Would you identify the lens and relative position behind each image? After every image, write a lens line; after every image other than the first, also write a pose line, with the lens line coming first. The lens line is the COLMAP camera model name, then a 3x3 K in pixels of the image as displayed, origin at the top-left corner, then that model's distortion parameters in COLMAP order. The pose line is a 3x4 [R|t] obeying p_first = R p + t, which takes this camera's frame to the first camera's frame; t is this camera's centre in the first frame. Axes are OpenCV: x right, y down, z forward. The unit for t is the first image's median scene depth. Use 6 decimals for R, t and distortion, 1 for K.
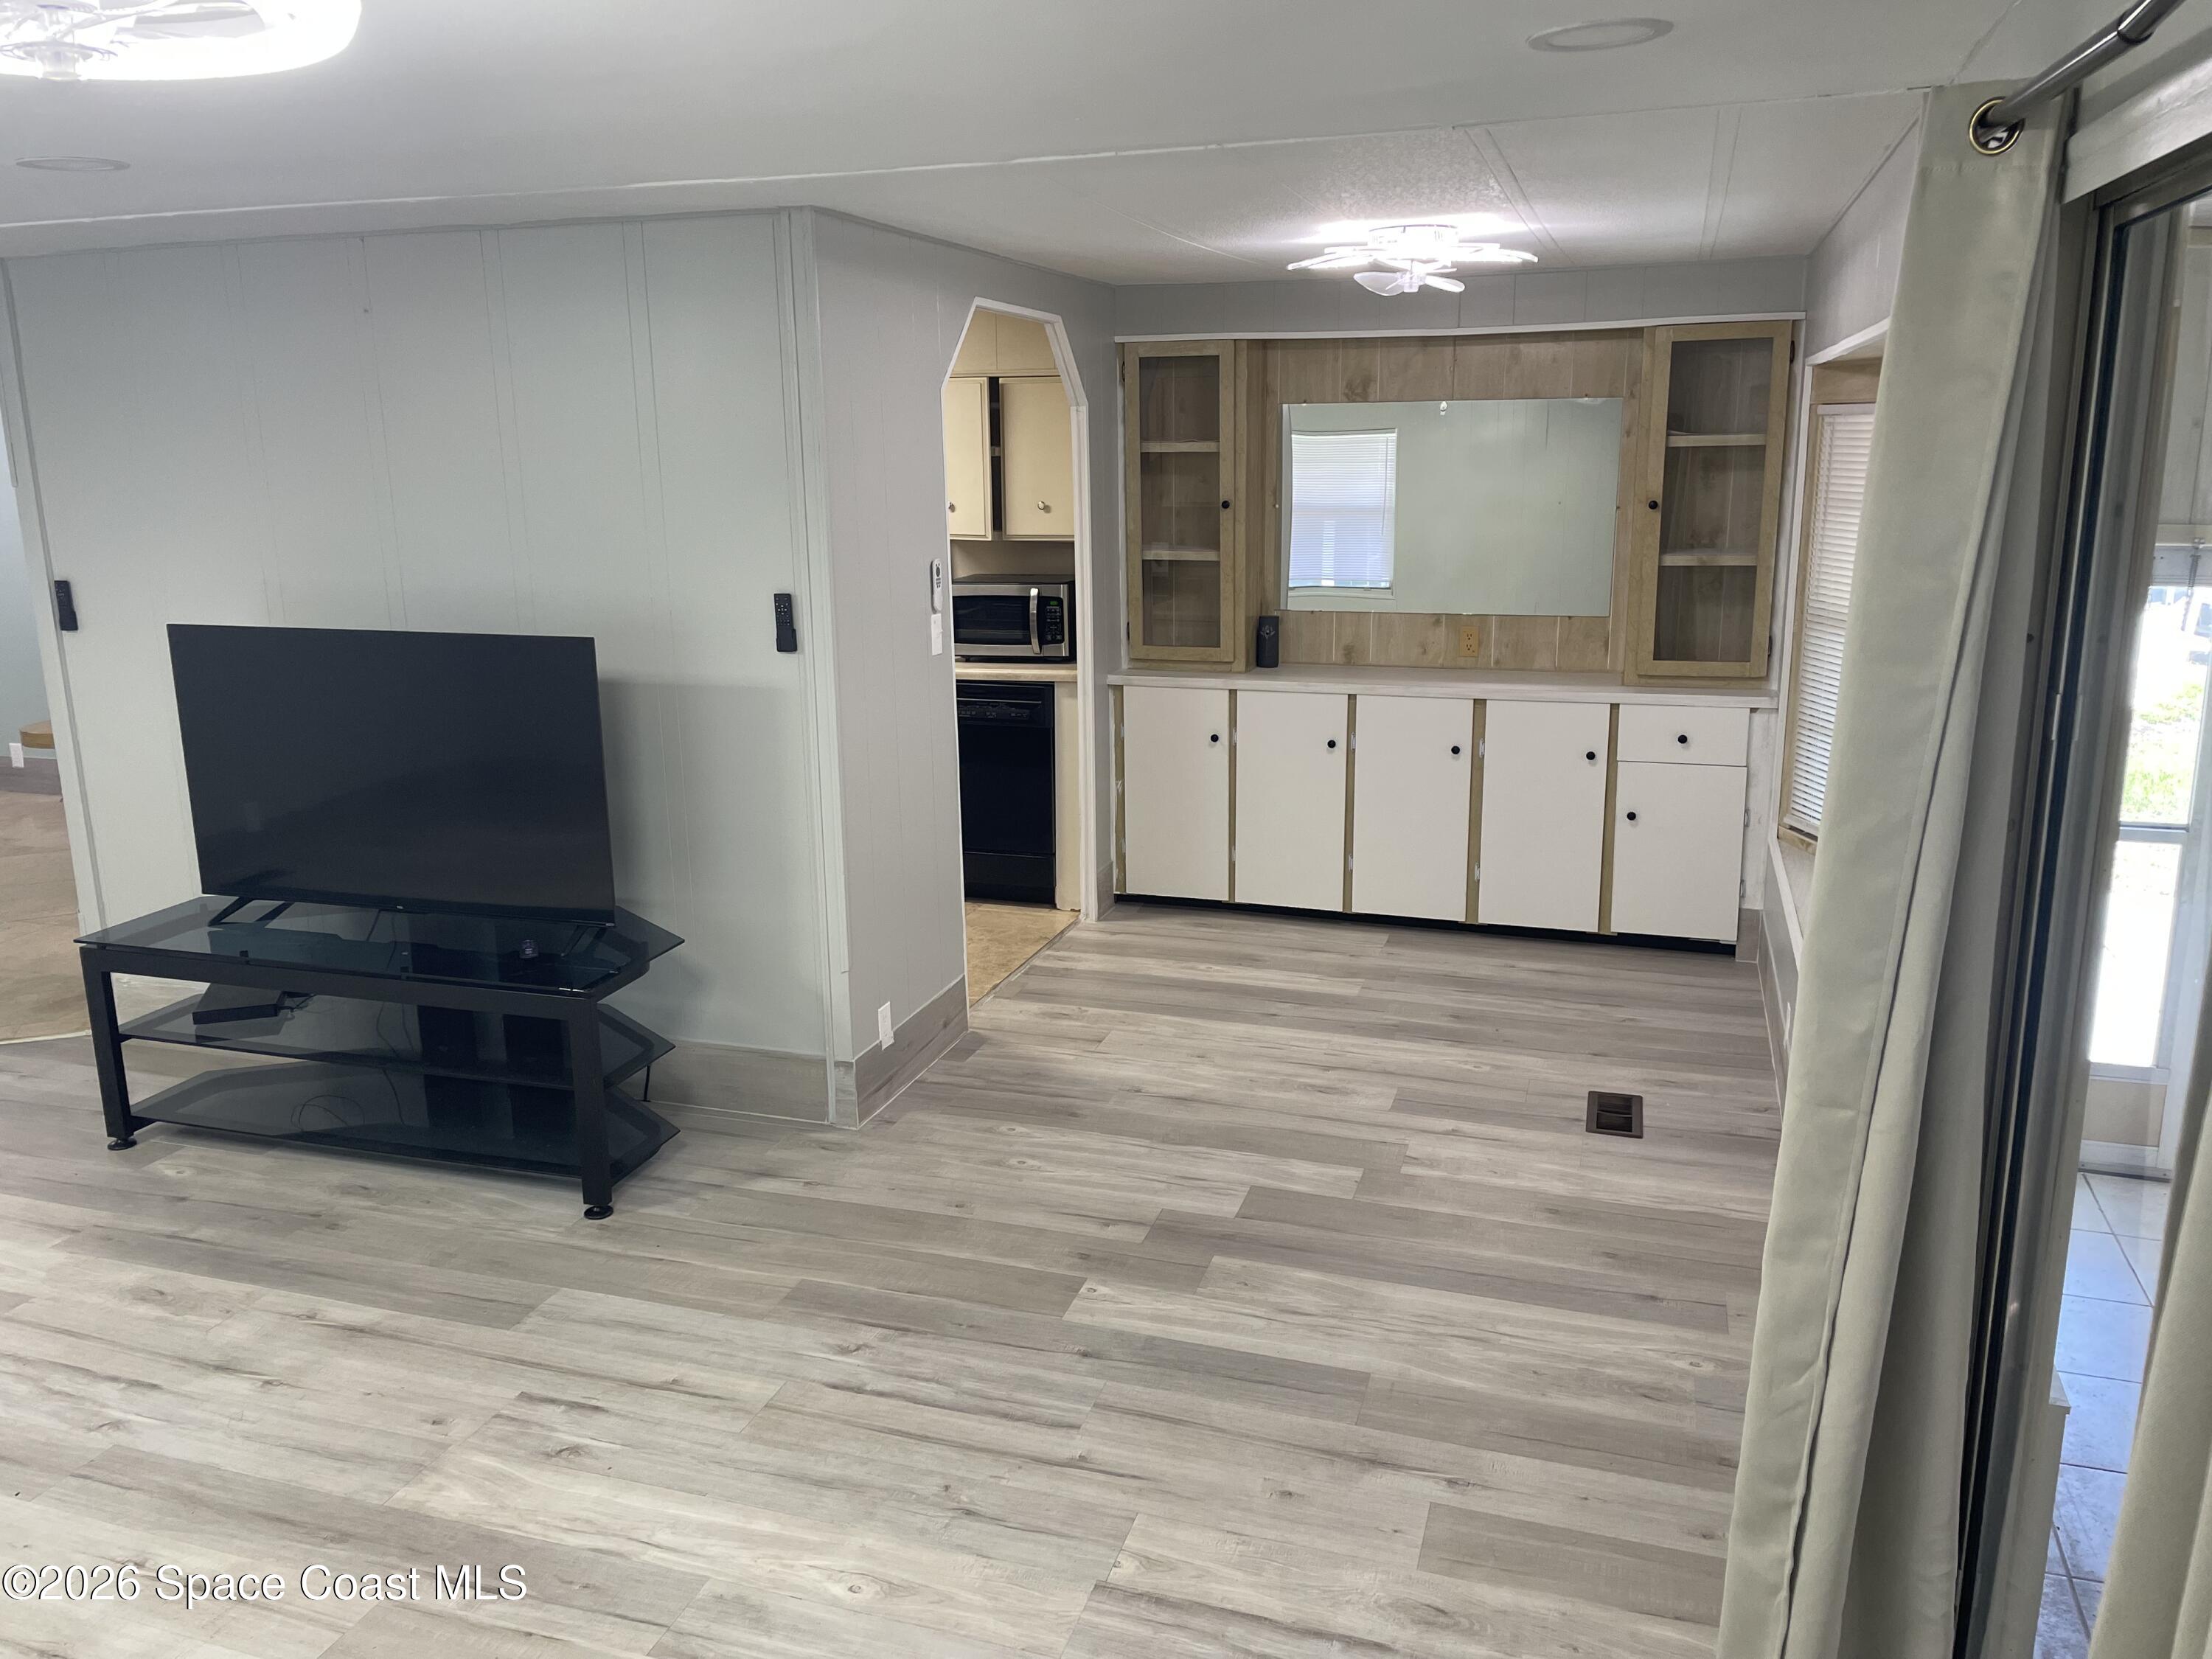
lens RADIAL K [[1680.8, 0, 1098.3], [0, 1680.8, 803.0], [0, 0, 1]] dist [0.096744, -0.127078]
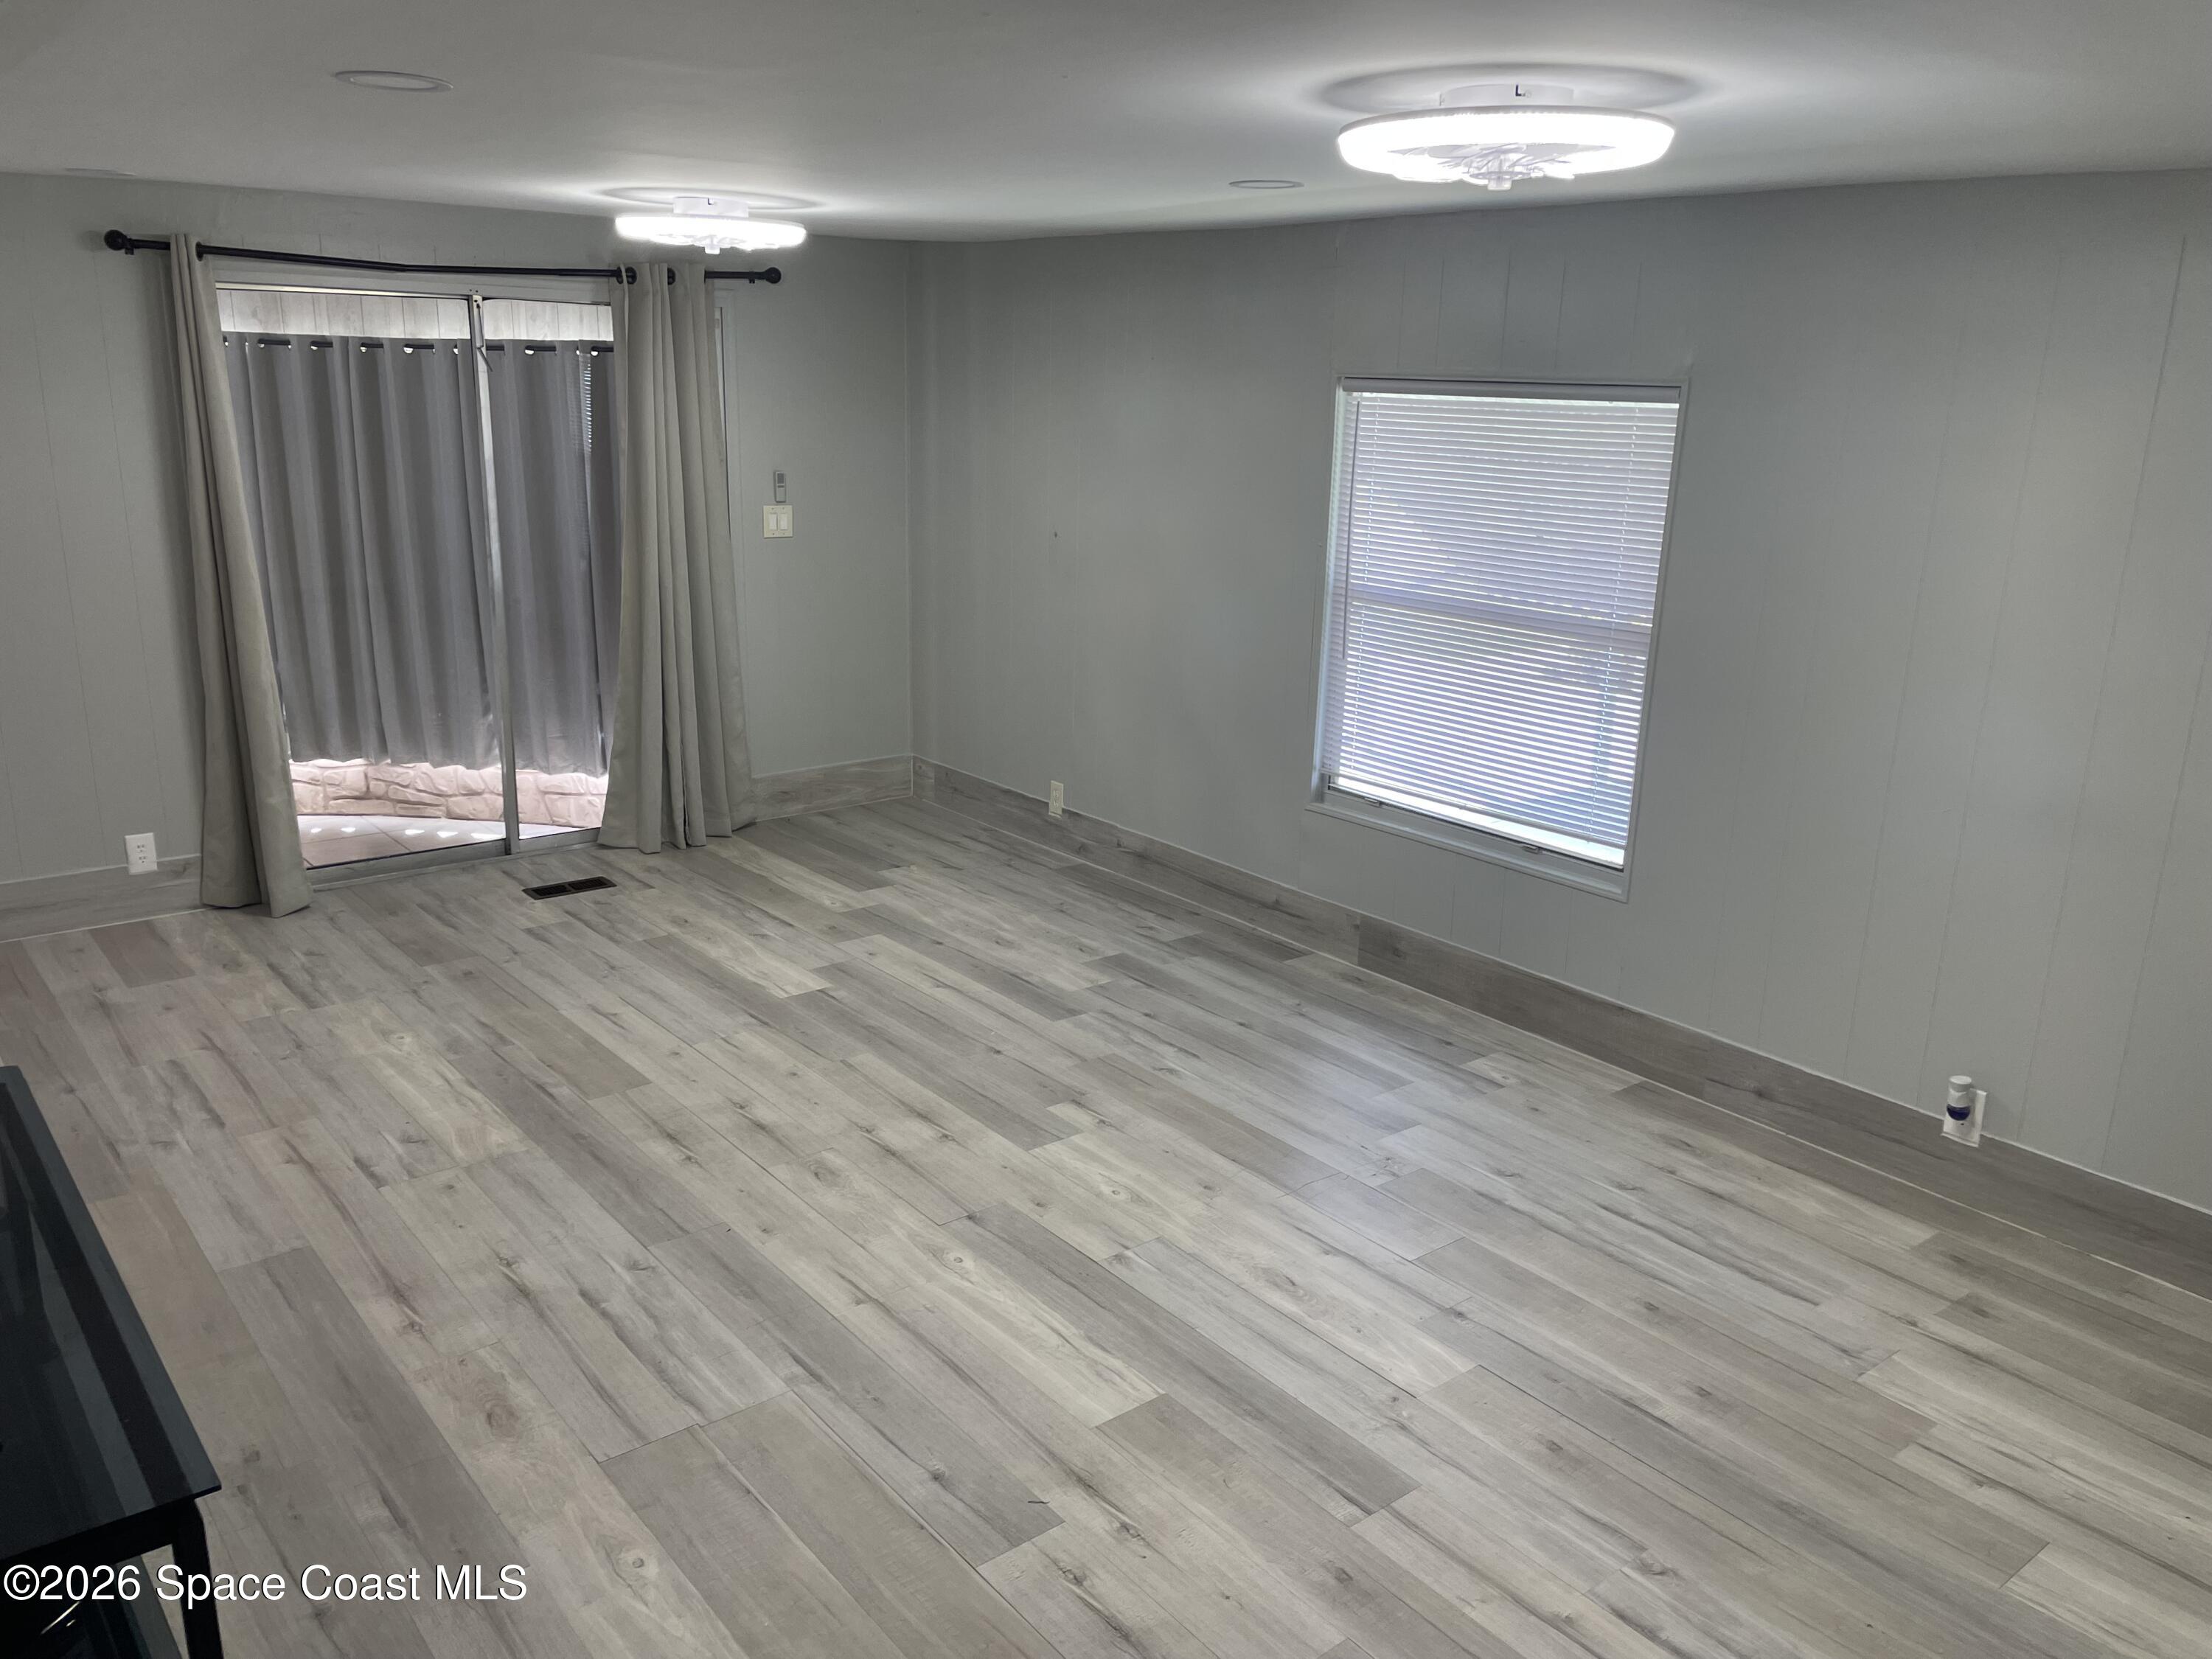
lens RADIAL K [[1680.8, 0, 1098.3], [0, 1680.8, 803.0], [0, 0, 1]] dist [0.096744, -0.127078]
pose [[-0.839458, -0.149082, 0.522575, -1.153637], [0.104623, 0.899305, 0.424622, -0.296736], [-0.533258, 0.411126, -0.739331, 1.296613]]
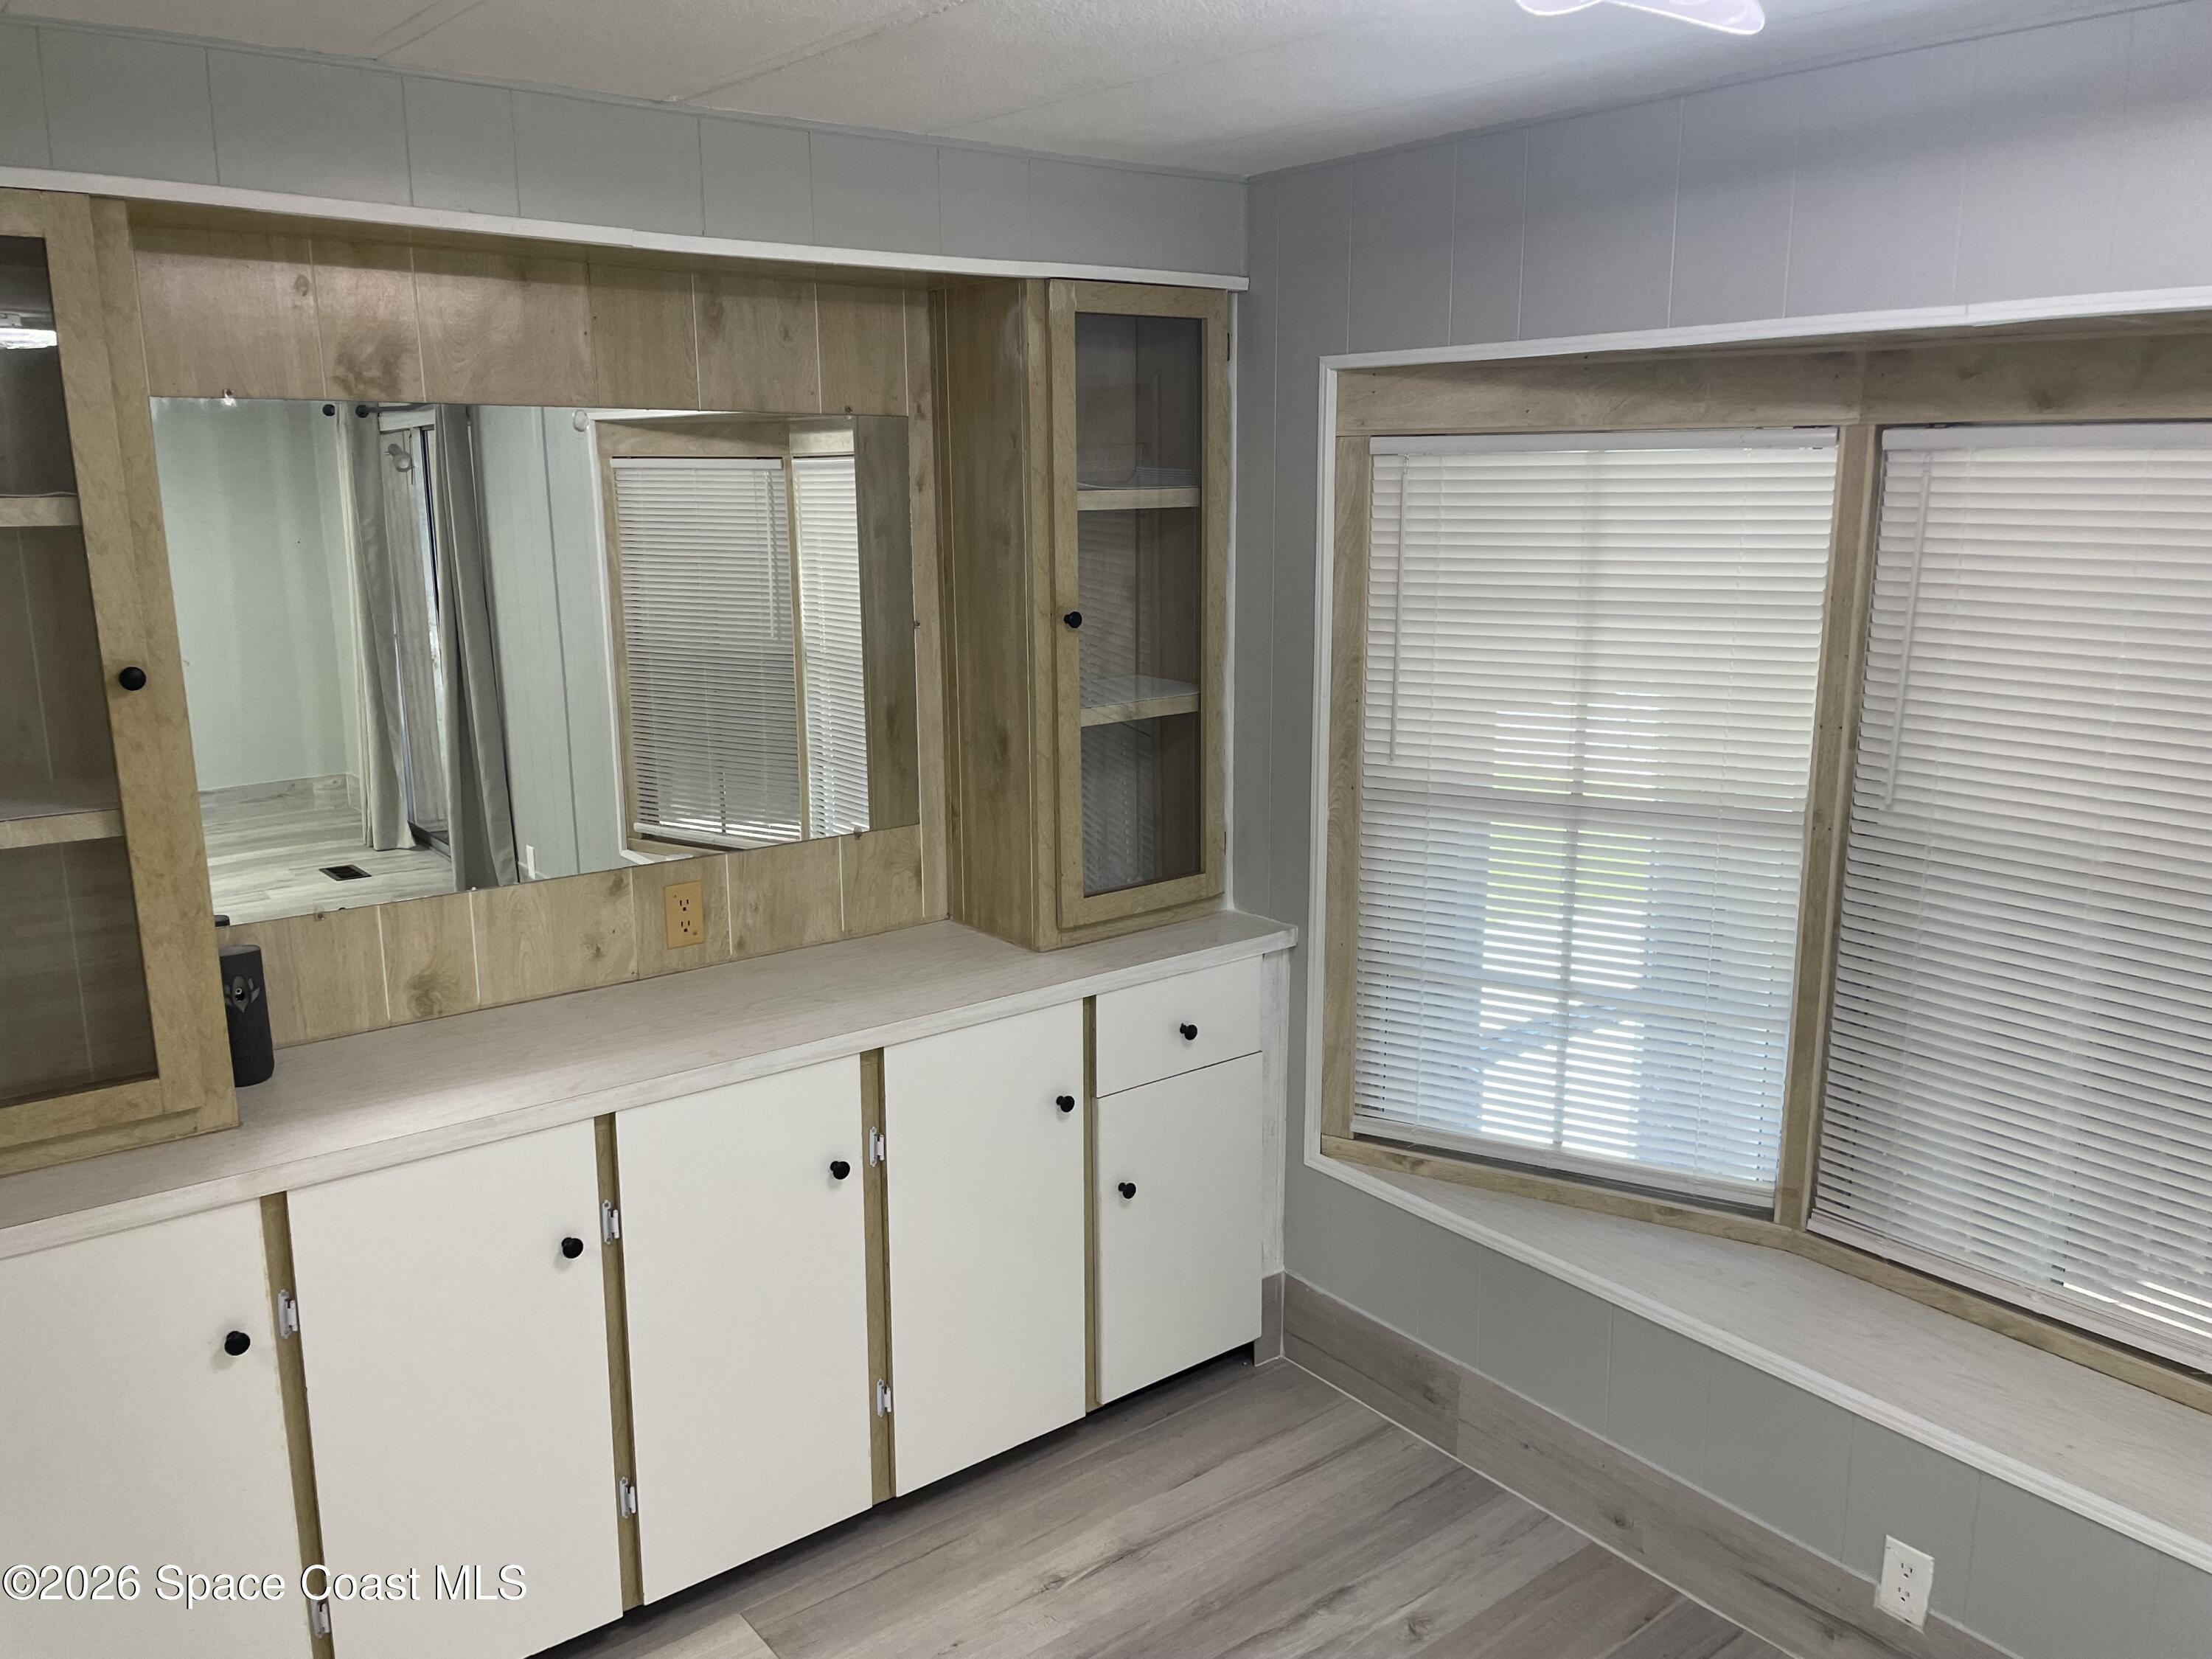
lens RADIAL K [[1684.9, 0, 1091.8], [0, 1684.9, 826.3], [0, 0, 1]] dist [0.098242, -0.133610]
pose [[0.561277, -0.163697, 0.811277, -0.166914], [0.177701, 0.981219, 0.075046, -0.227287], [-0.808326, 0.102044, 0.579825, 1.053016]]
